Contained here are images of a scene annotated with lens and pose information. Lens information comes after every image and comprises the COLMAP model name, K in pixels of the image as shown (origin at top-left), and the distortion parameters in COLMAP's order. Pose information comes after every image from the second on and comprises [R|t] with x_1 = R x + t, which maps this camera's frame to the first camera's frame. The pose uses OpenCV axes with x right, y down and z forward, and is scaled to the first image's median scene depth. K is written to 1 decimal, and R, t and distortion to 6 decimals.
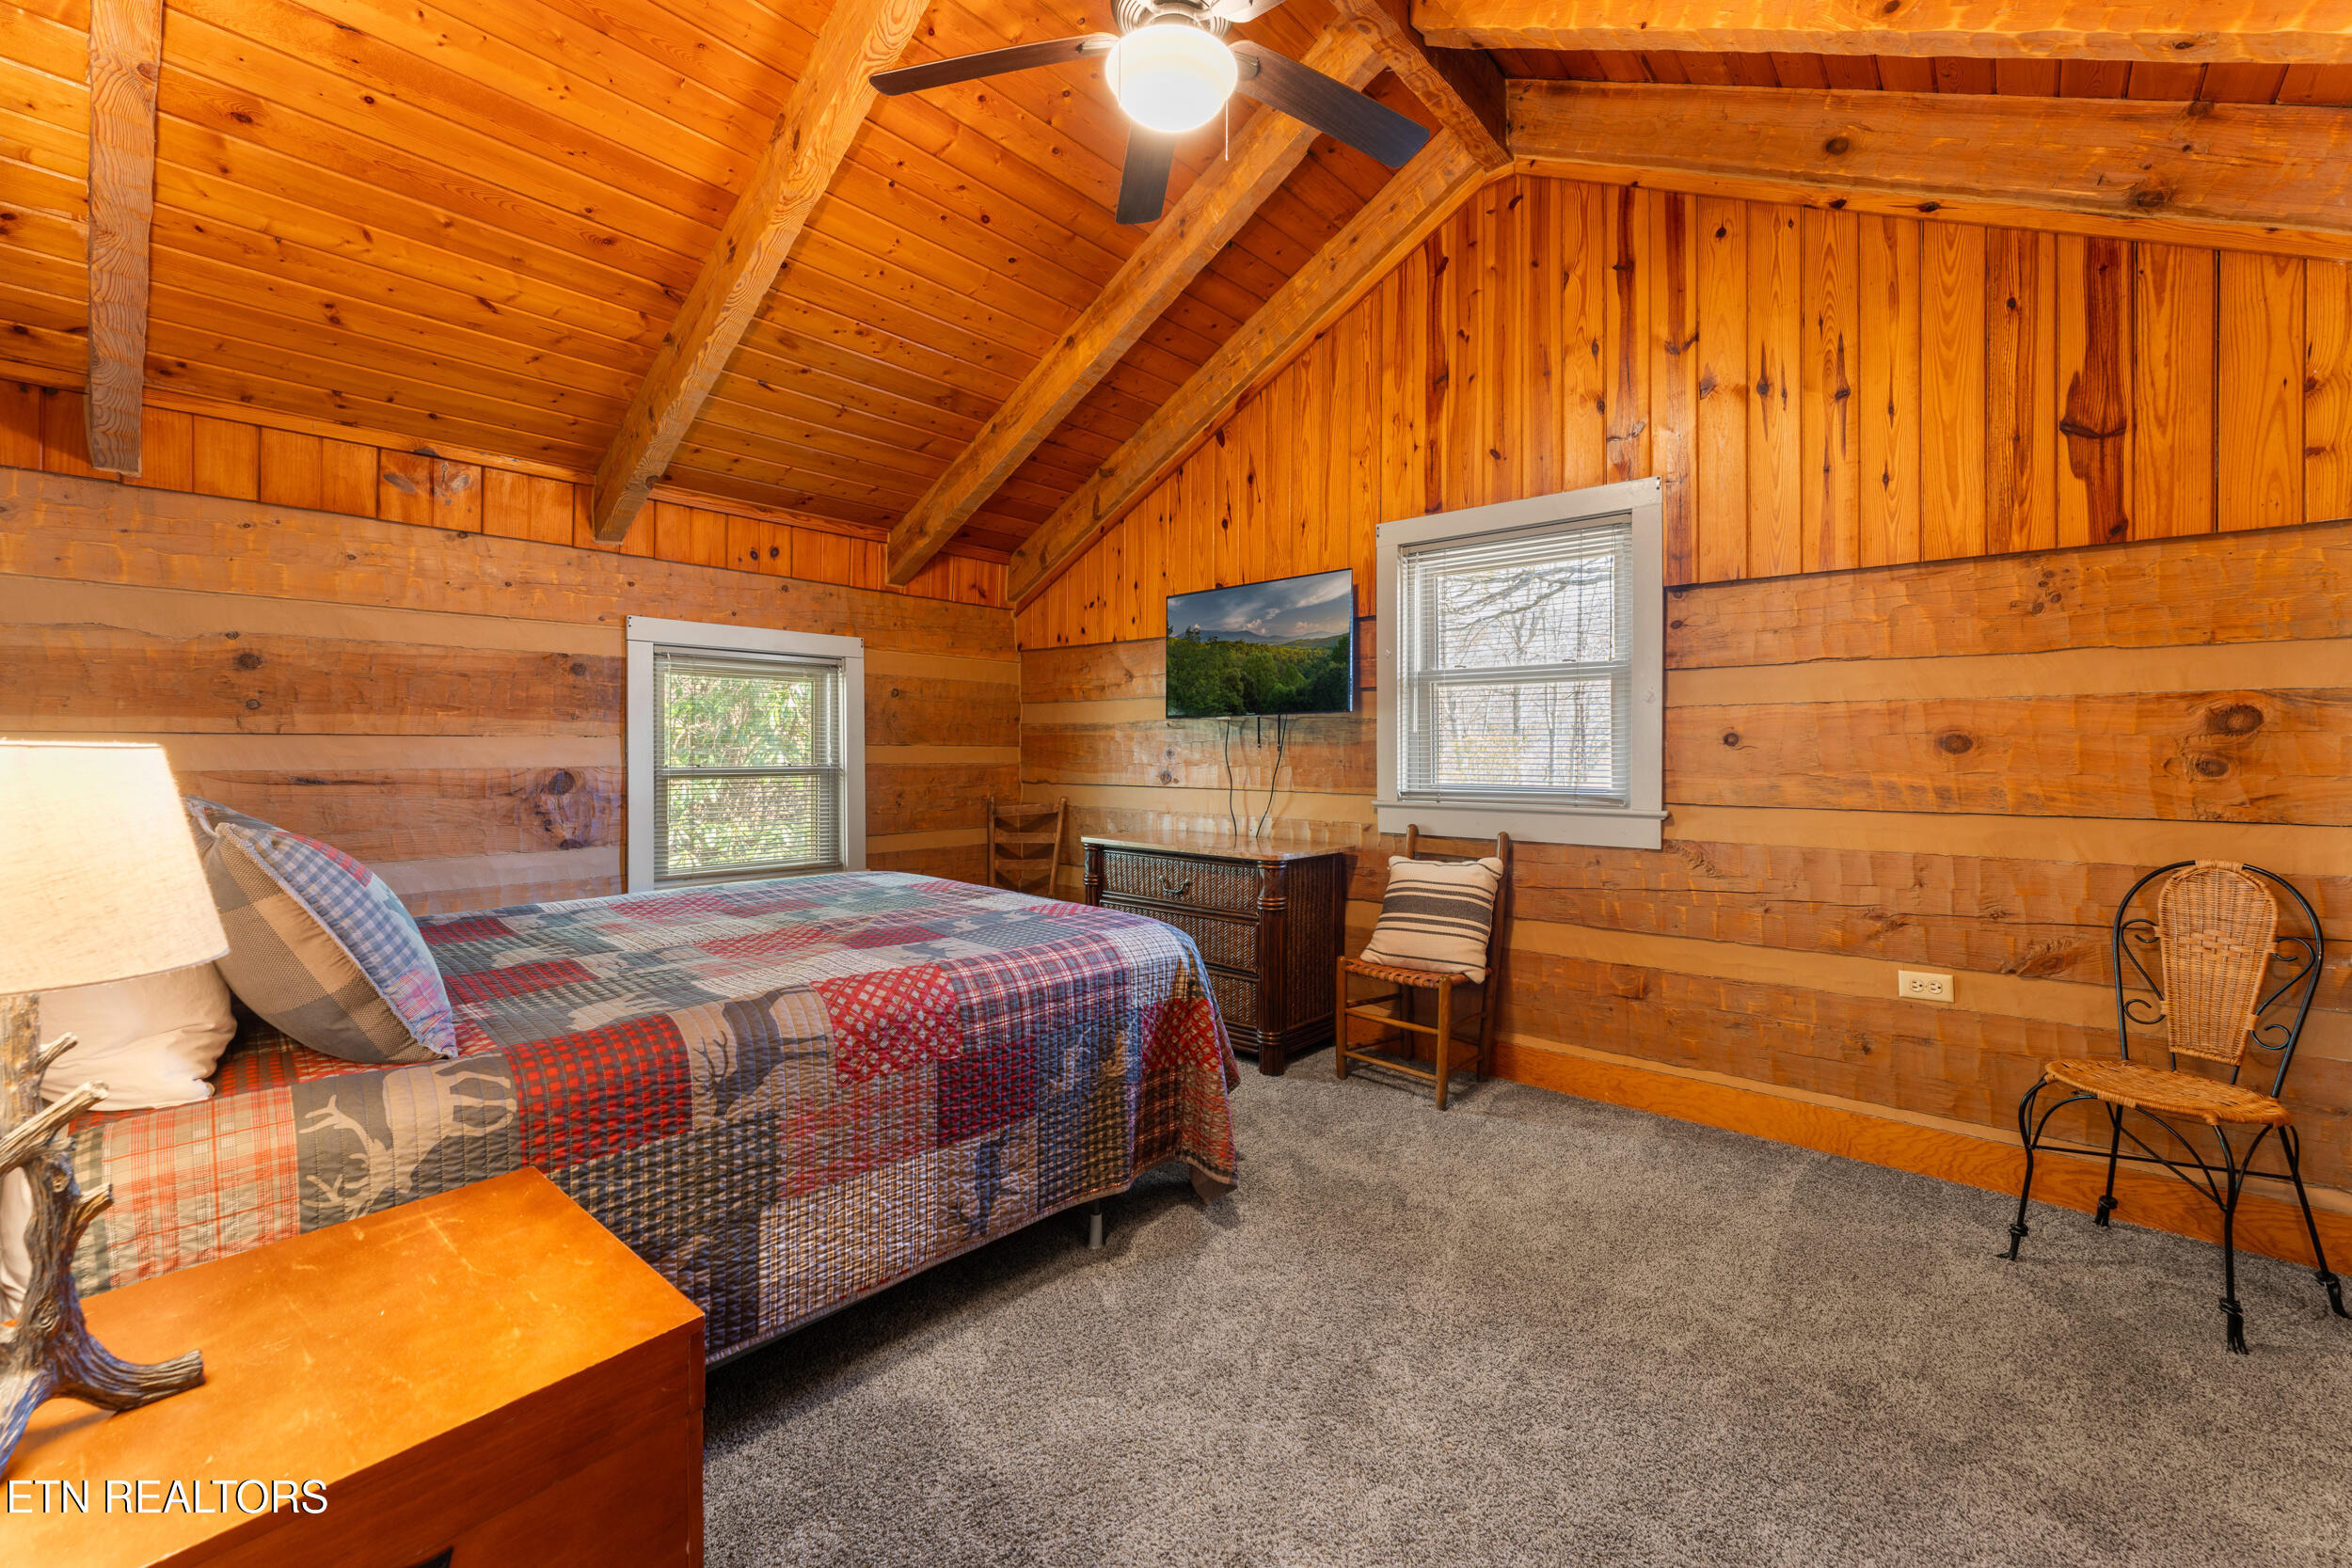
lens RADIAL K [[967.8, 0, 1178.2], [0, 967.8, 749.8], [0, 0, 1]] dist [0.001571, -0.000777]
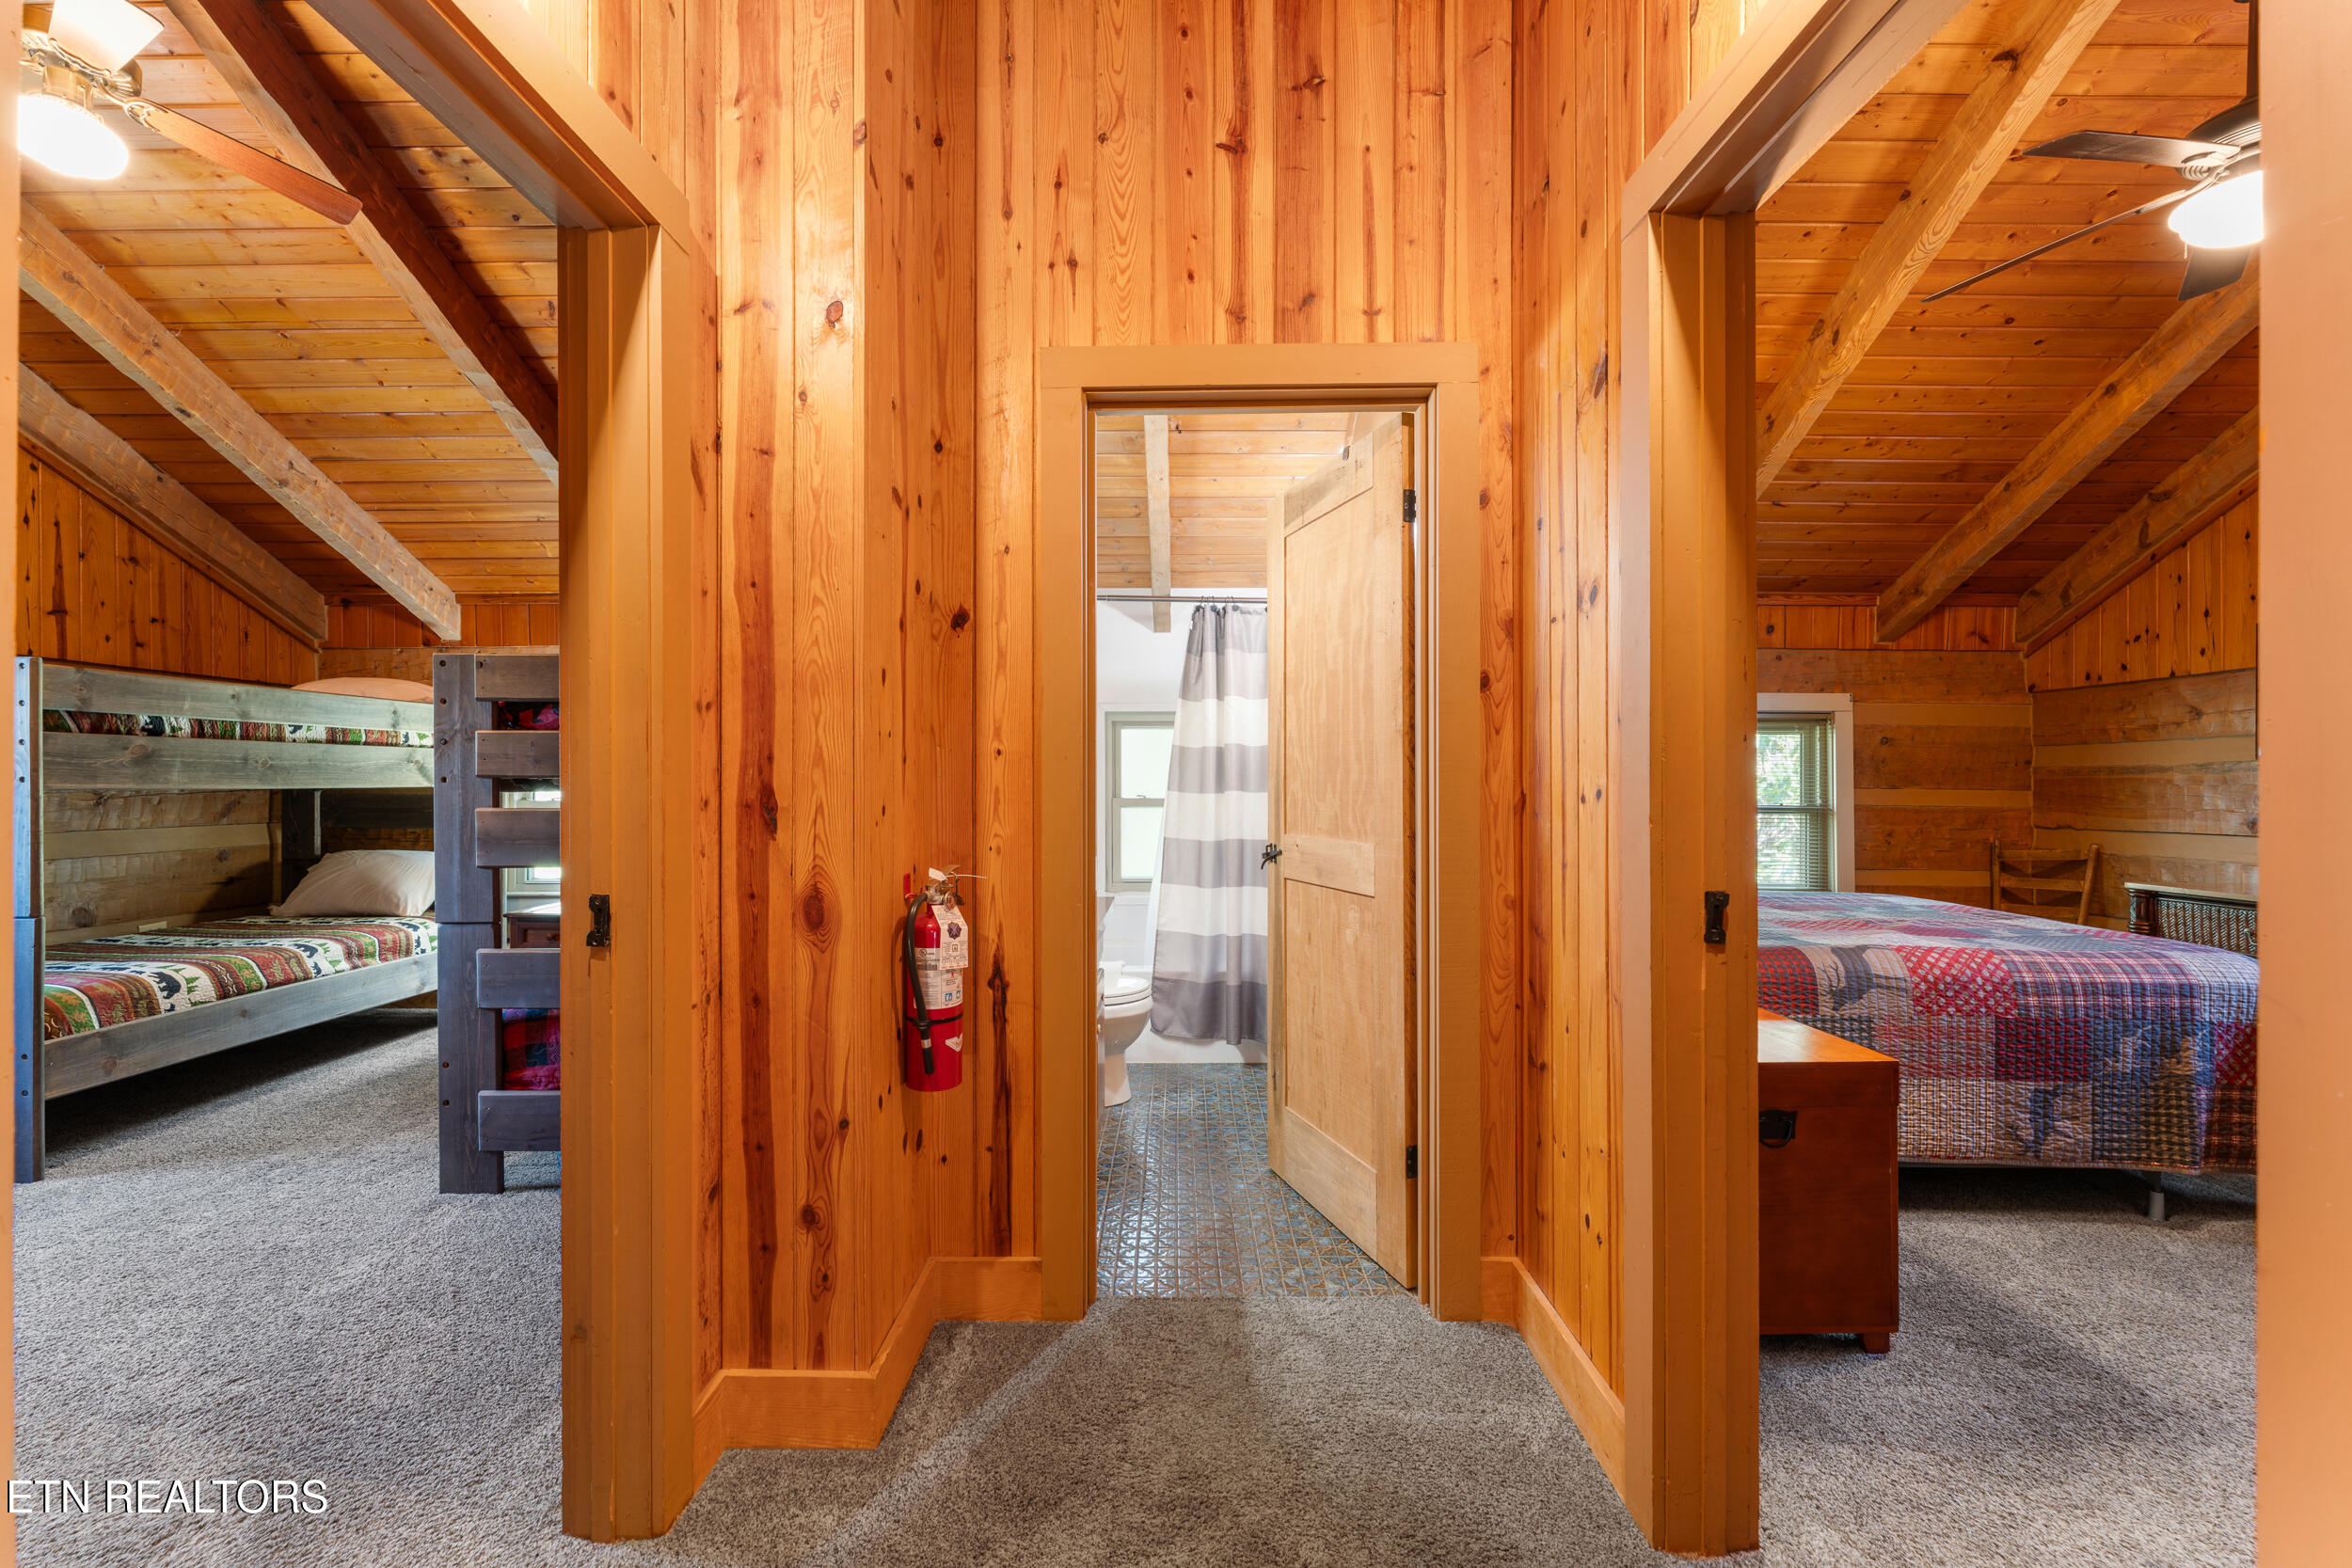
lens RADIAL K [[955.8, 0, 1176.0], [0, 955.8, 784.0], [0, 0, 1]] dist [-0.001742, 0.000229]
pose [[0.646815, -0.001872, -0.762645, 0.021448], [-0.007365, 0.999935, -0.008700, 0.008700], [0.762612, 0.011244, 0.646759, -0.498732]]
